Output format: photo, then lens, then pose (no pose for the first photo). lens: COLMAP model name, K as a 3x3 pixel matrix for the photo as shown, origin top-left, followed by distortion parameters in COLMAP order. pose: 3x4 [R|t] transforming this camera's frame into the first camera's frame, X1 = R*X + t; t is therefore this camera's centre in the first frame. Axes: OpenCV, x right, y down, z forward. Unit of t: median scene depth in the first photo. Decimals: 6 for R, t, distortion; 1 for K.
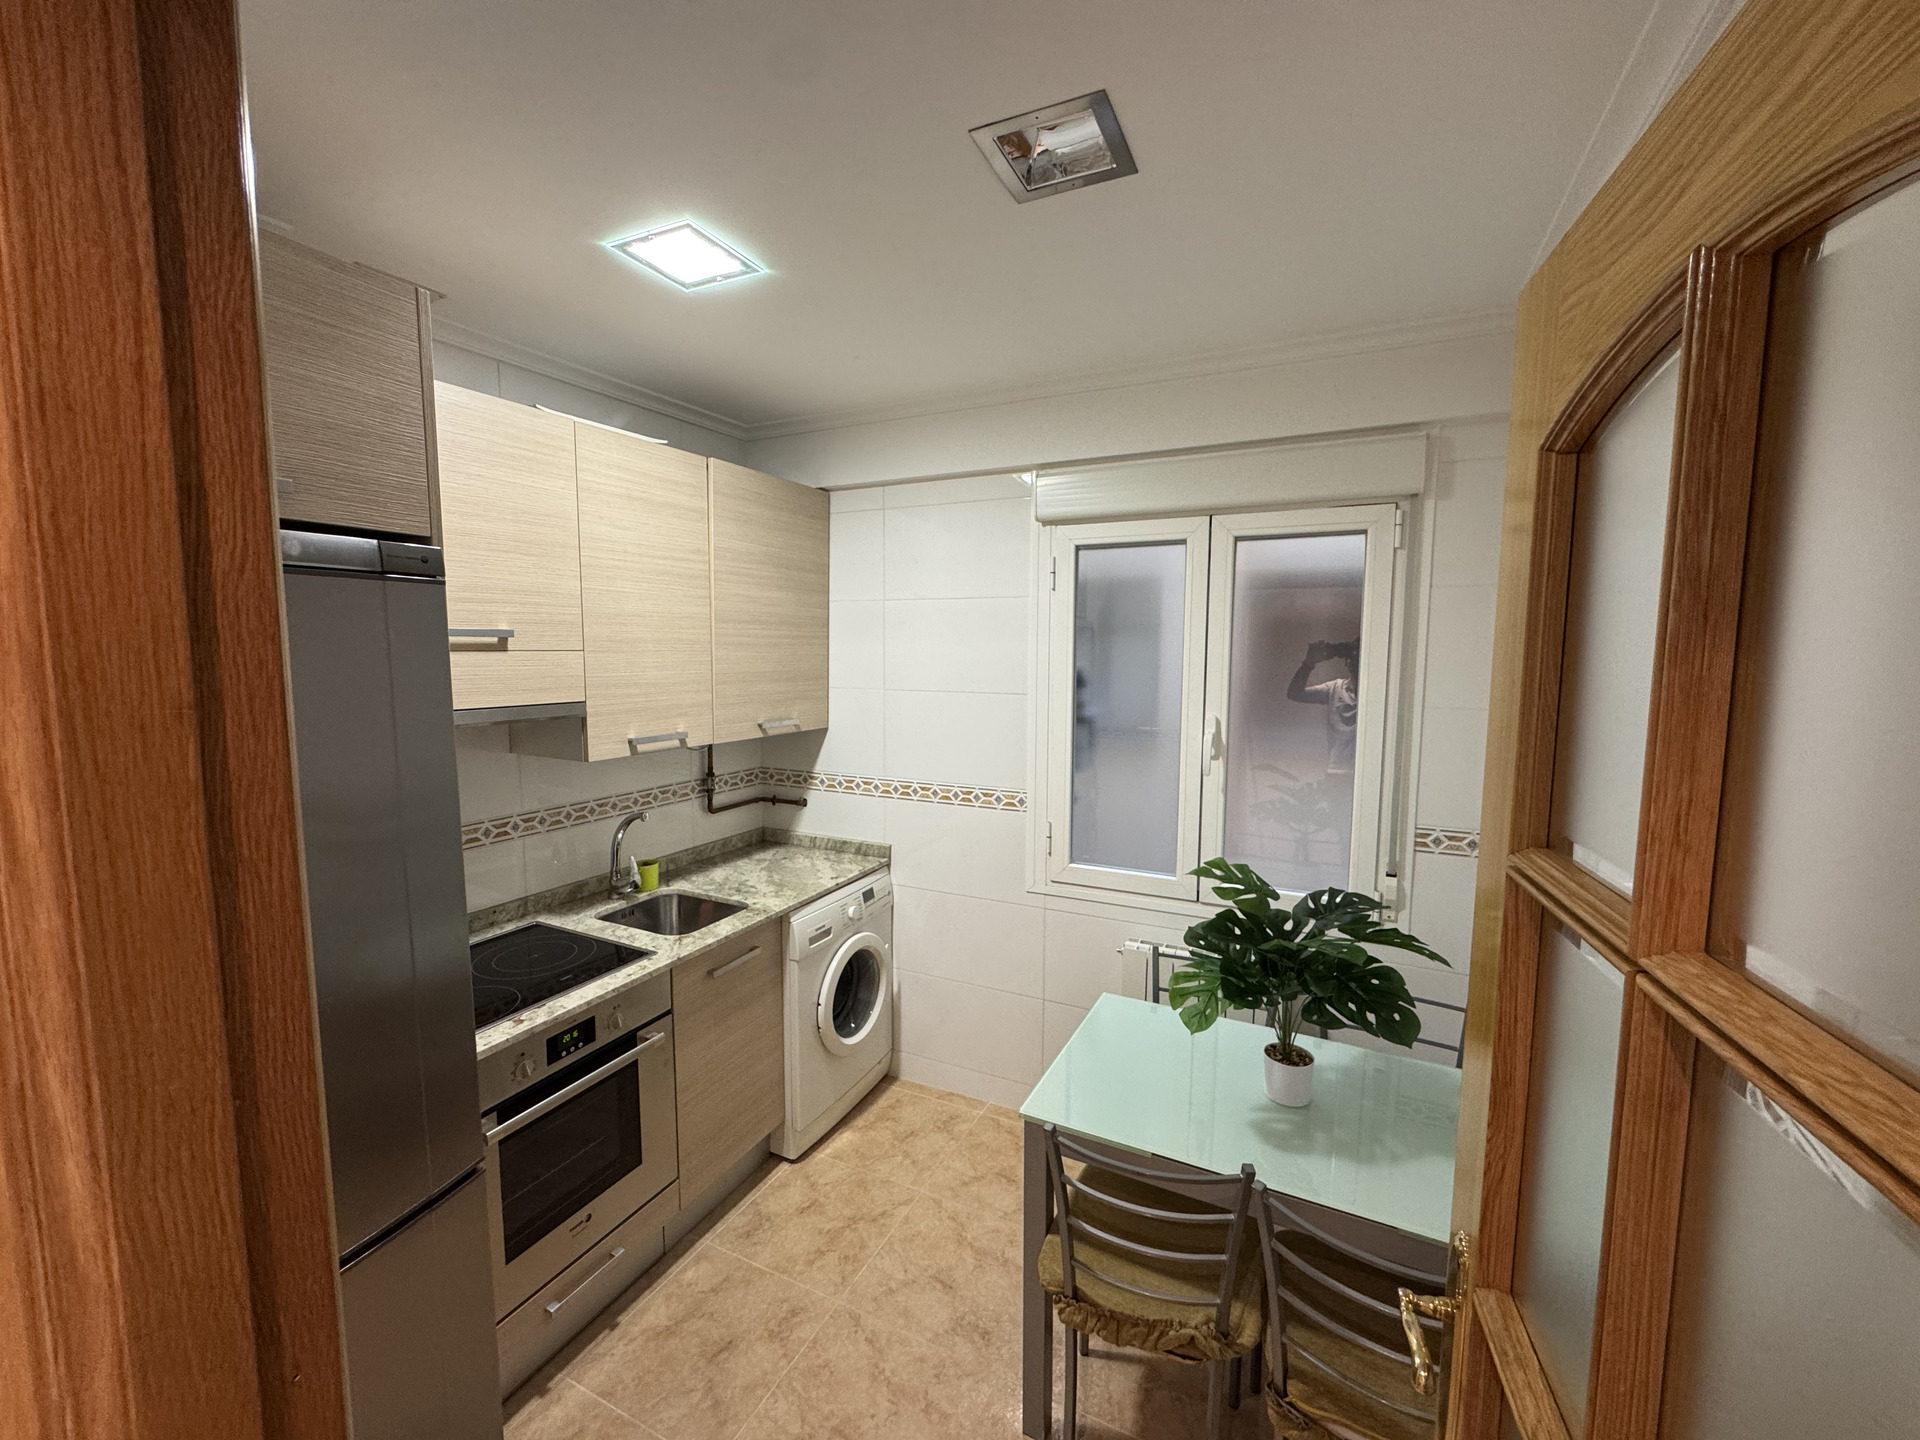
lens RADIAL K [[768.8, 0, 954.9], [0, 768.8, 722.3], [0, 0, 1]] dist [-0.005419, 0.001459]
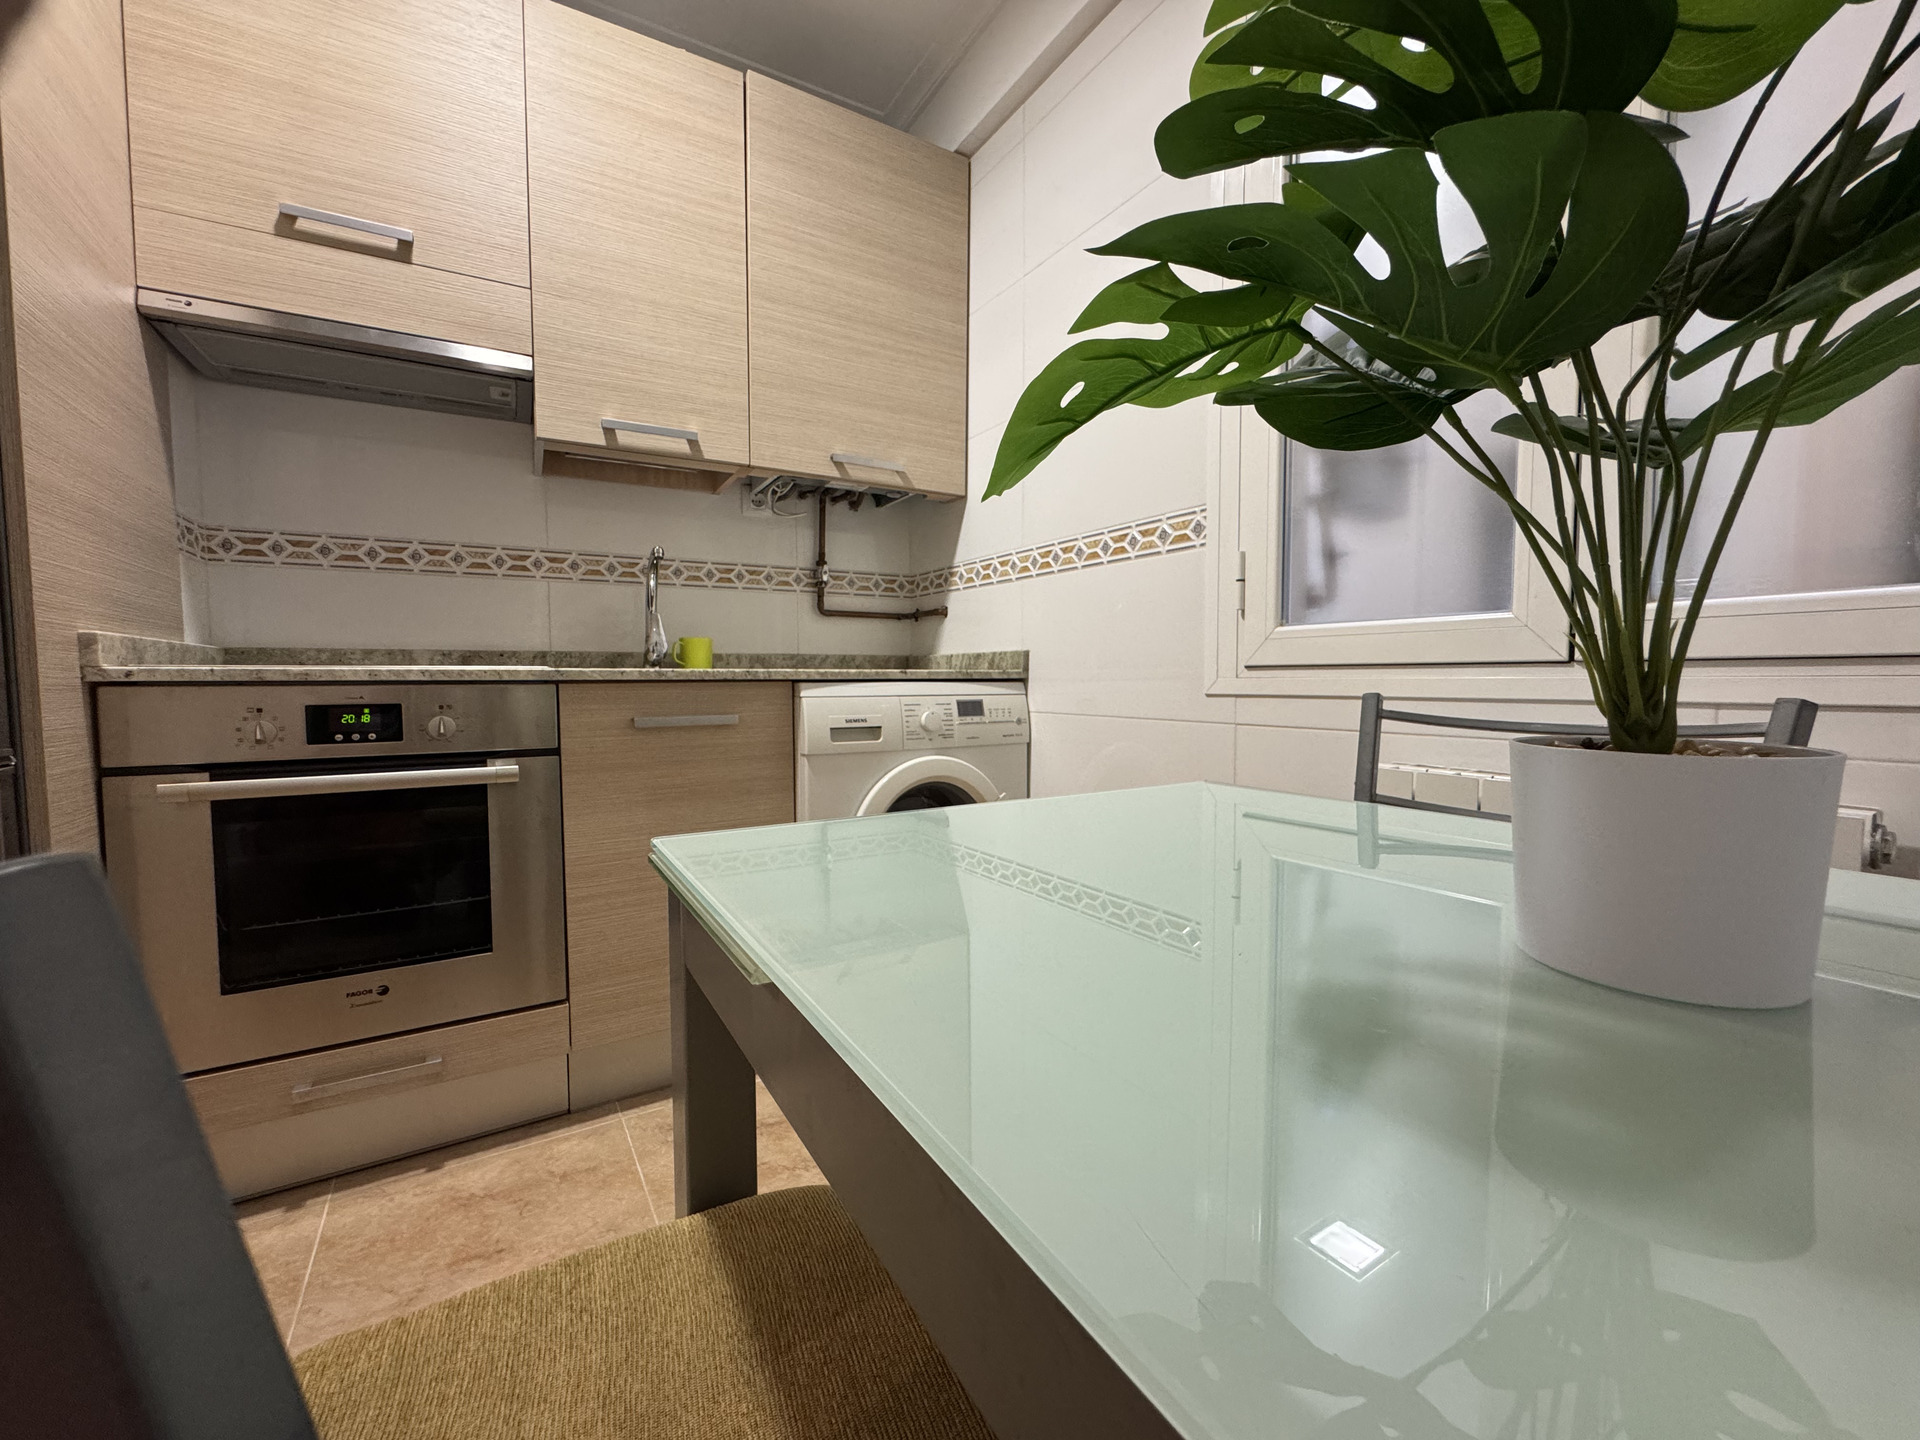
lens RADIAL K [[768.8, 0, 957.3], [0, 768.8, 721.4], [0, 0, 1]] dist [-0.005419, 0.001459]
pose [[0.847737, 0.023377, -0.529901, 0.240370], [-0.048164, 0.998294, -0.033012, 0.273334], [0.528225, 0.053508, 0.847417, 0.460273]]
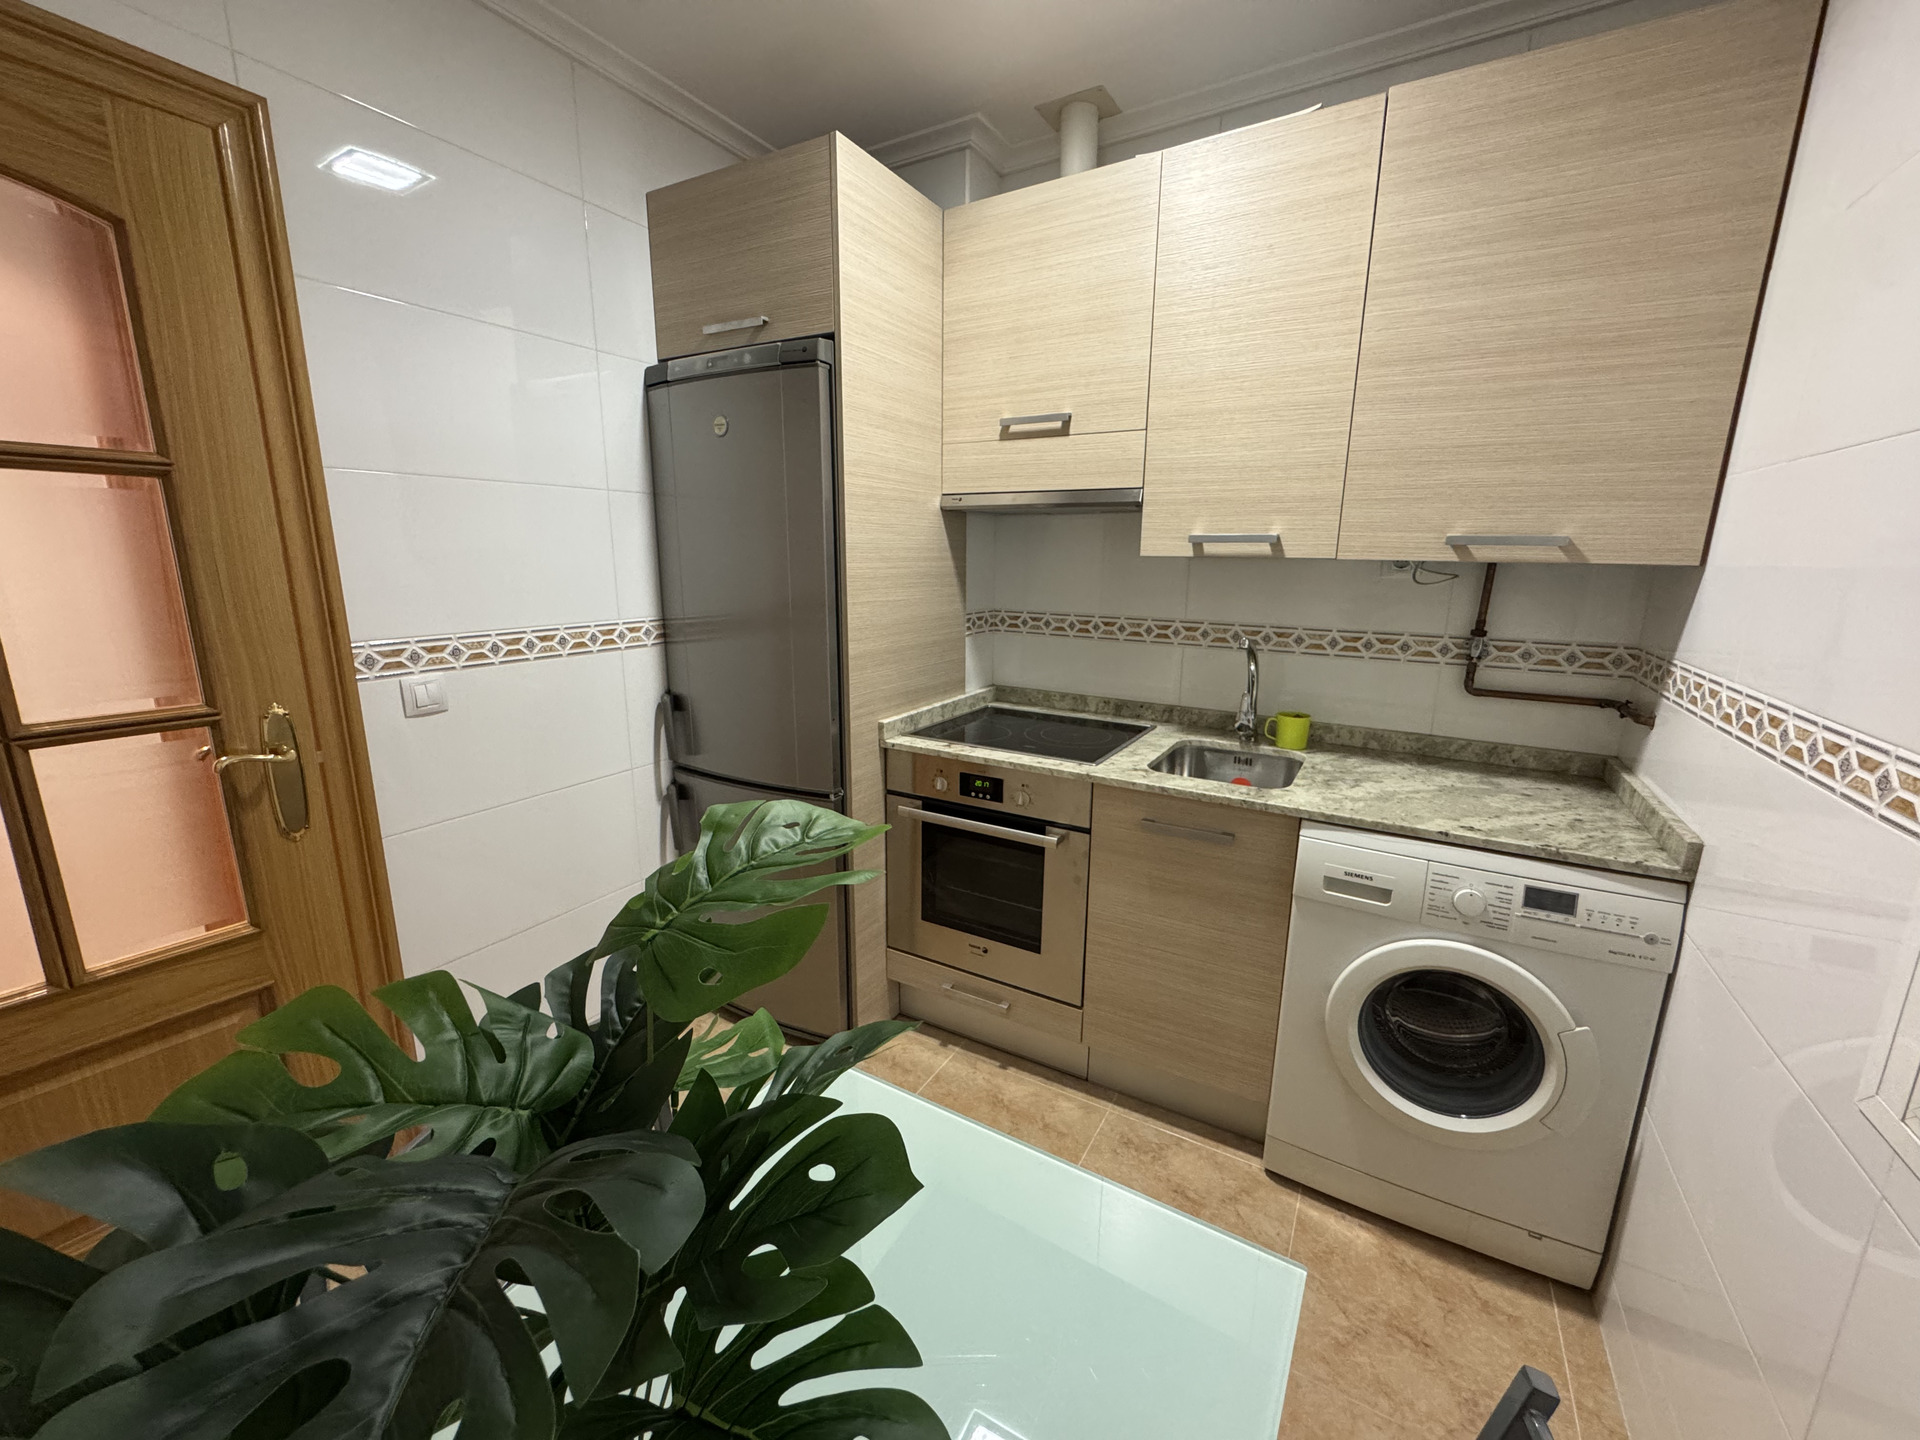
lens RADIAL K [[768.8, 0, 956.1], [0, 768.8, 721.6], [0, 0, 1]] dist [-0.005419, 0.001459]
pose [[-0.072012, 0.212843, -0.974429, 0.385498], [-0.111517, 0.969122, 0.219925, 0.052526], [0.991150, 0.124502, -0.046052, 0.670303]]
